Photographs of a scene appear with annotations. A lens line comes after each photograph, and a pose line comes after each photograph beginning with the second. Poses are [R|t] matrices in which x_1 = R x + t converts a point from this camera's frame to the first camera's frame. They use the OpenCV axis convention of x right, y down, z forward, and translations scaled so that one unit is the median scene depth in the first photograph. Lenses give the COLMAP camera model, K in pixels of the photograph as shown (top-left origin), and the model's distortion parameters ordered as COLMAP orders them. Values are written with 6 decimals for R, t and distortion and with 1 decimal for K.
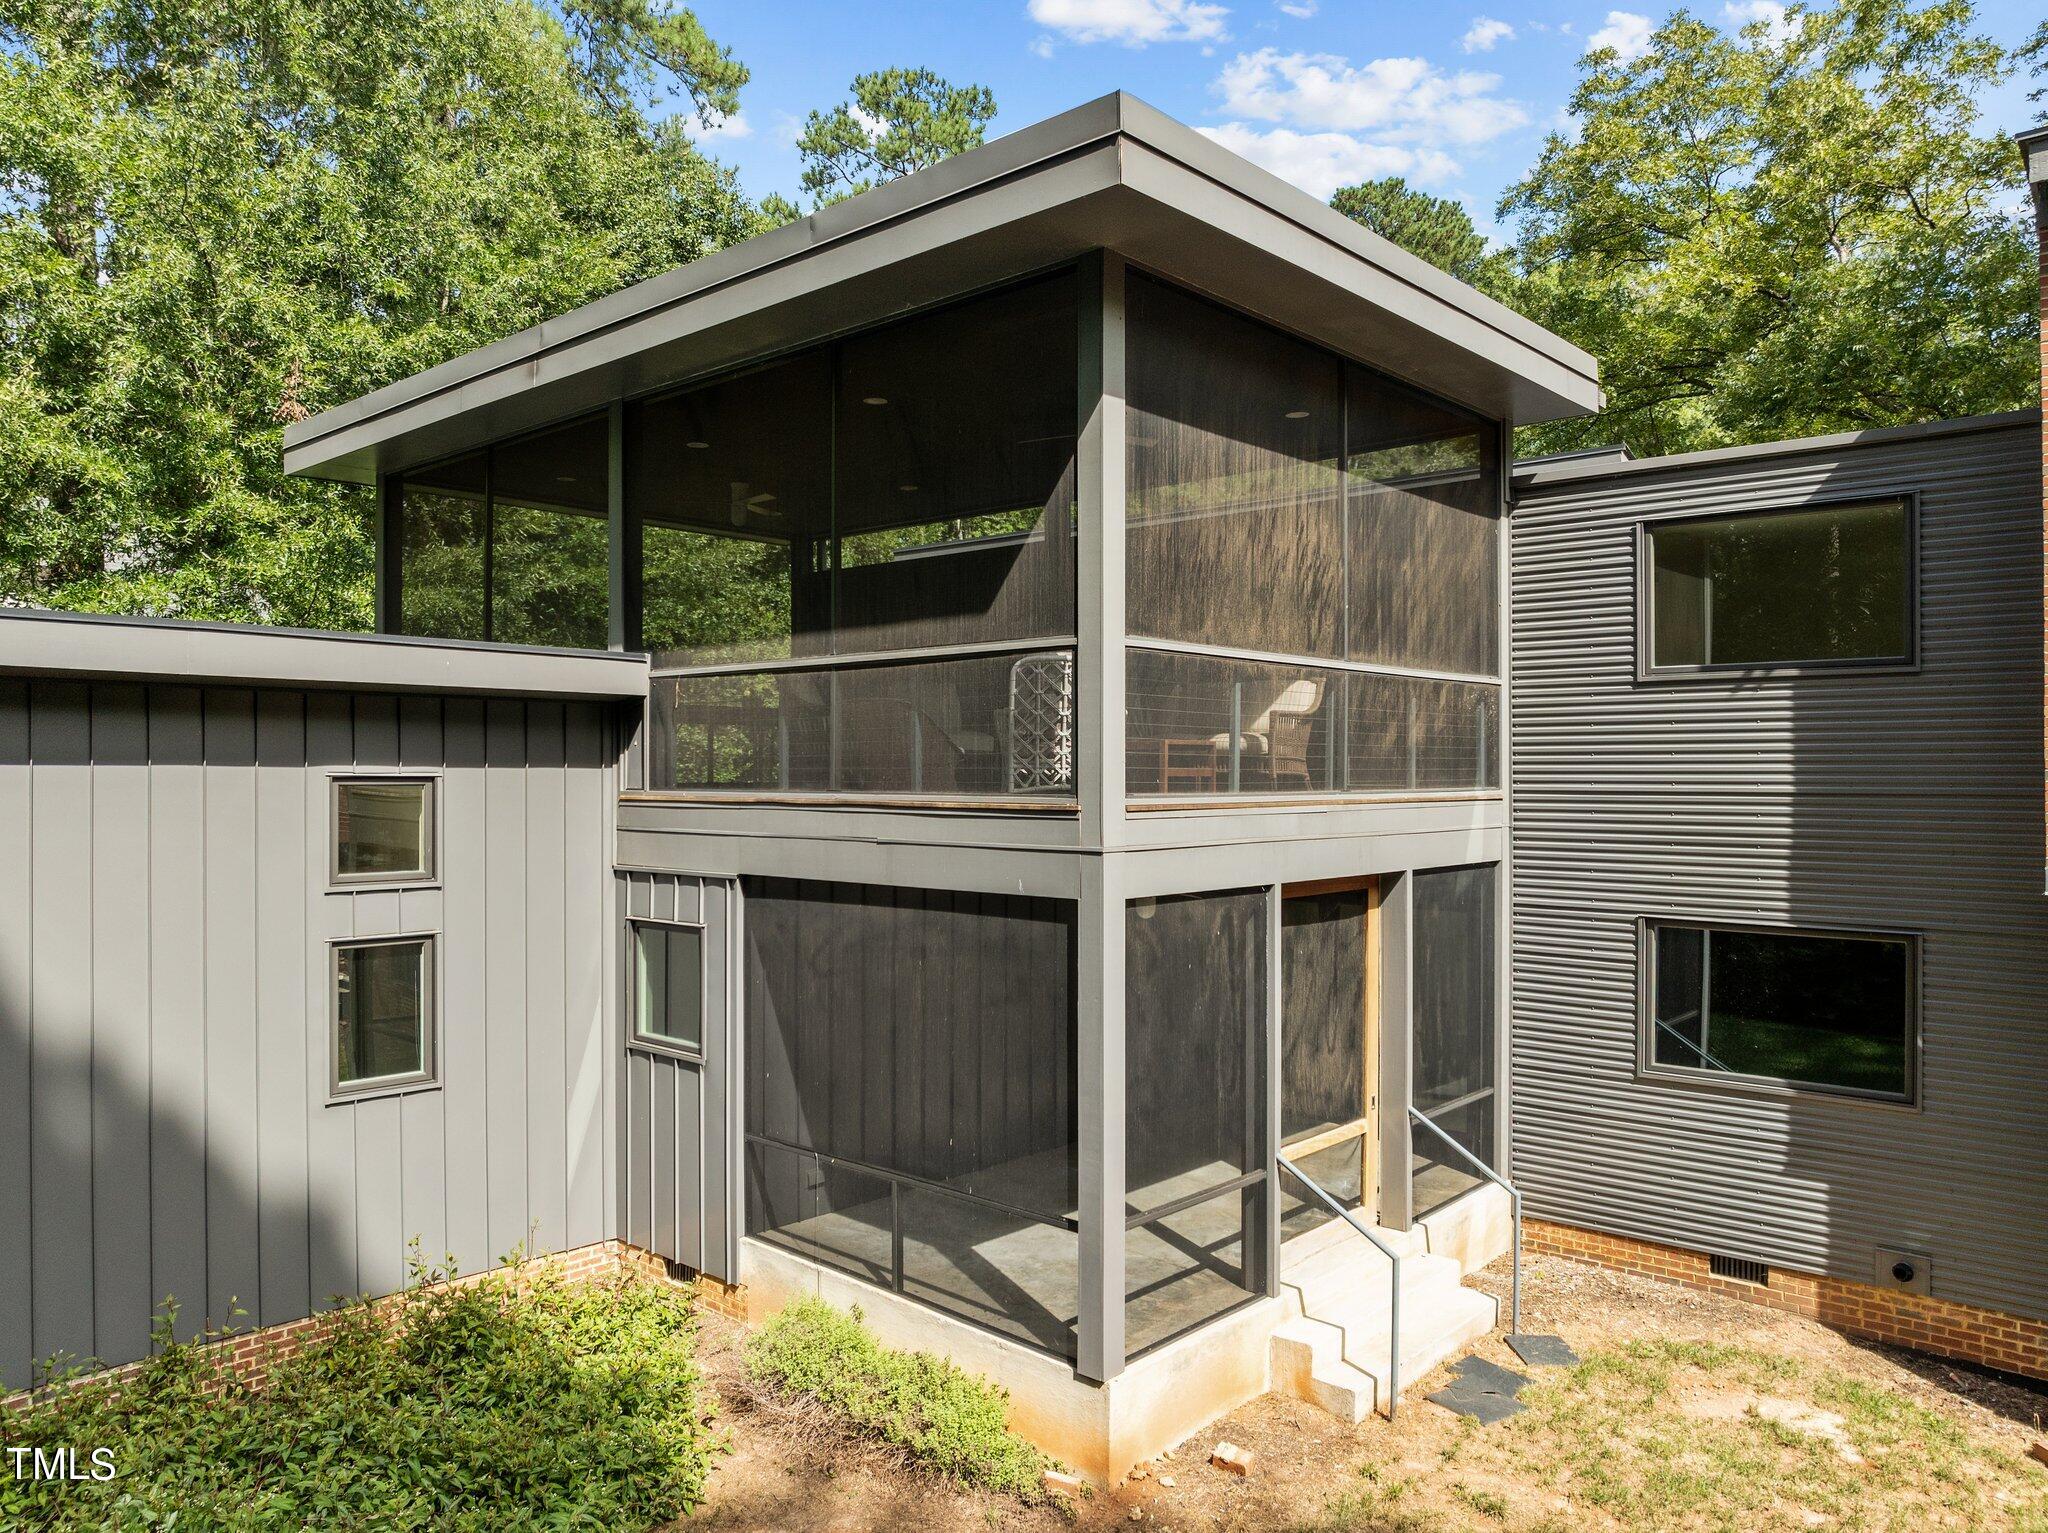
lens RADIAL K [[1455.0, 0, 1024.0], [0, 1455.0, 766.5], [0, 0, 1]] dist [-0.009216, -0.001096]
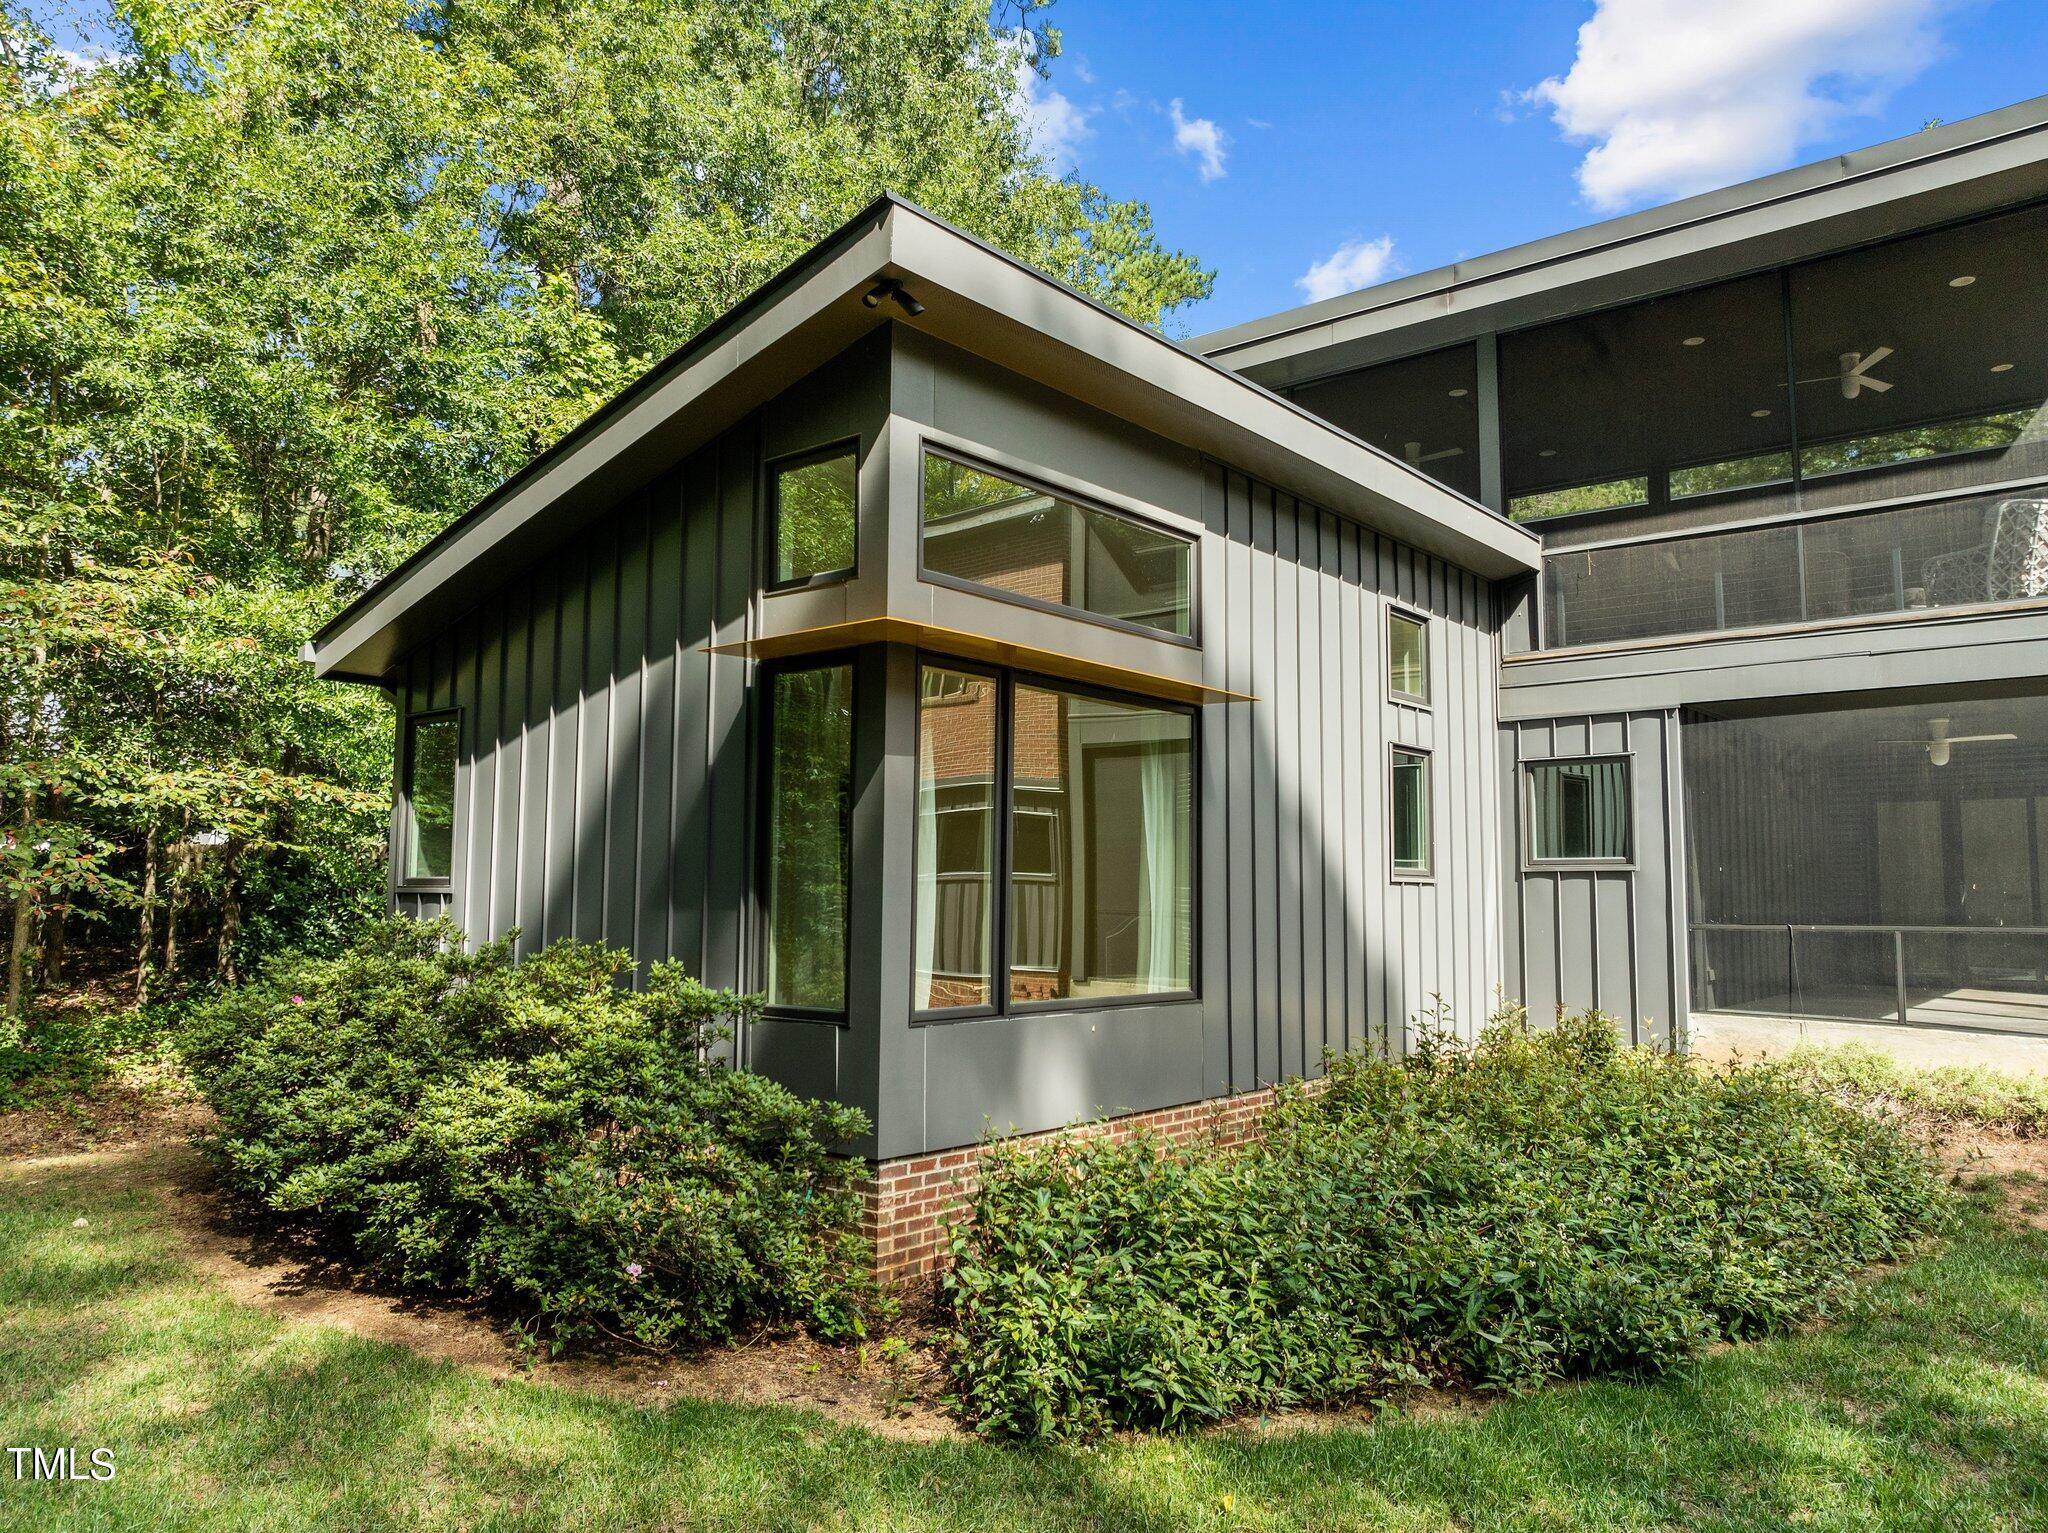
lens RADIAL K [[1430.8, 0, 1024.0], [0, 1430.8, 766.5], [0, 0, 1]] dist [-0.050426, 0.000723]
pose [[0.998725, 0.009491, 0.049574, -0.789266], [-0.004885, 0.995728, -0.092207, 0.234409], [-0.050238, 0.091848, 0.994505, -0.118472]]
